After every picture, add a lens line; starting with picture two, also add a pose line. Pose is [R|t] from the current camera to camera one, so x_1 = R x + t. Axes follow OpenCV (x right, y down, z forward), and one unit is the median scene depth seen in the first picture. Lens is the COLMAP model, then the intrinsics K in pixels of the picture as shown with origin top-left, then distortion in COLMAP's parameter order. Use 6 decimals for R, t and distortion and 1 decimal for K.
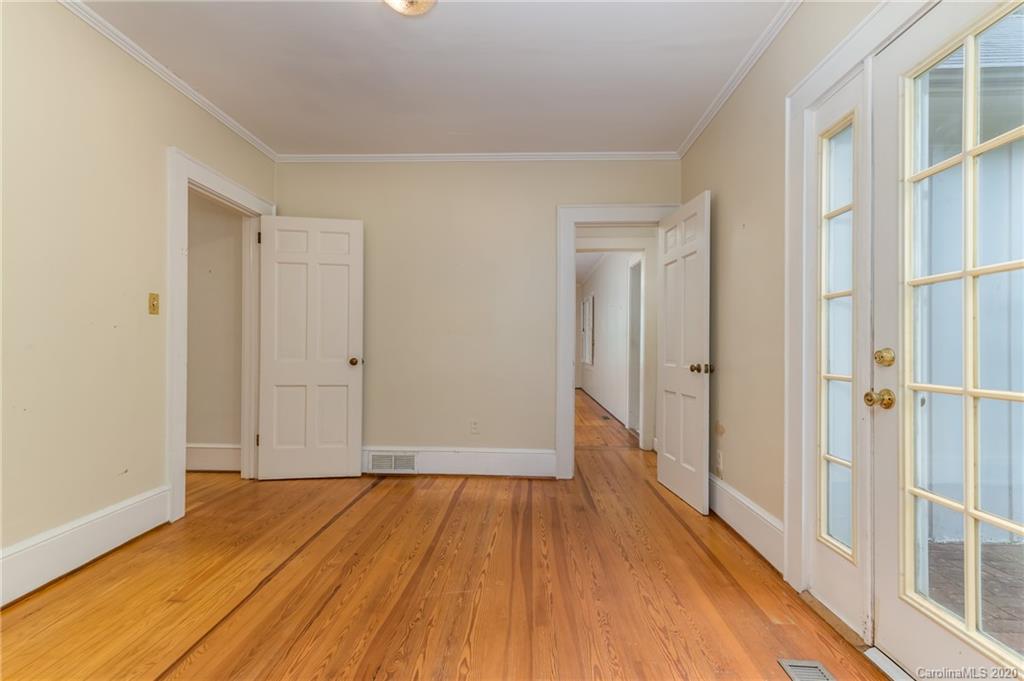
lens RADIAL K [[439.5, 0, 519.2], [0, 439.5, 344.5], [0, 0, 1]] dist [-0.009118, -0.006253]
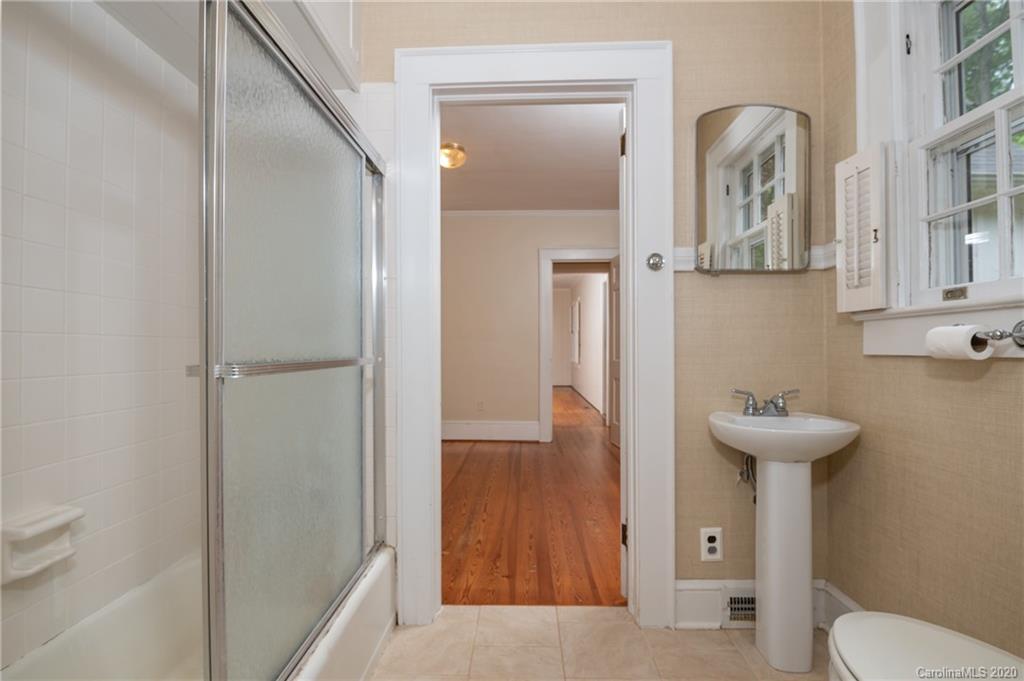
lens RADIAL K [[443.8, 0, 510.3], [0, 443.8, 341.4], [0, 0, 1]] dist [0.013454, 0.000069]
pose [[0.999973, -0.001843, -0.007108, 0.001695], [0.001790, 0.999971, -0.007369, -0.005719], [0.007121, 0.007356, 0.999948, -0.420354]]
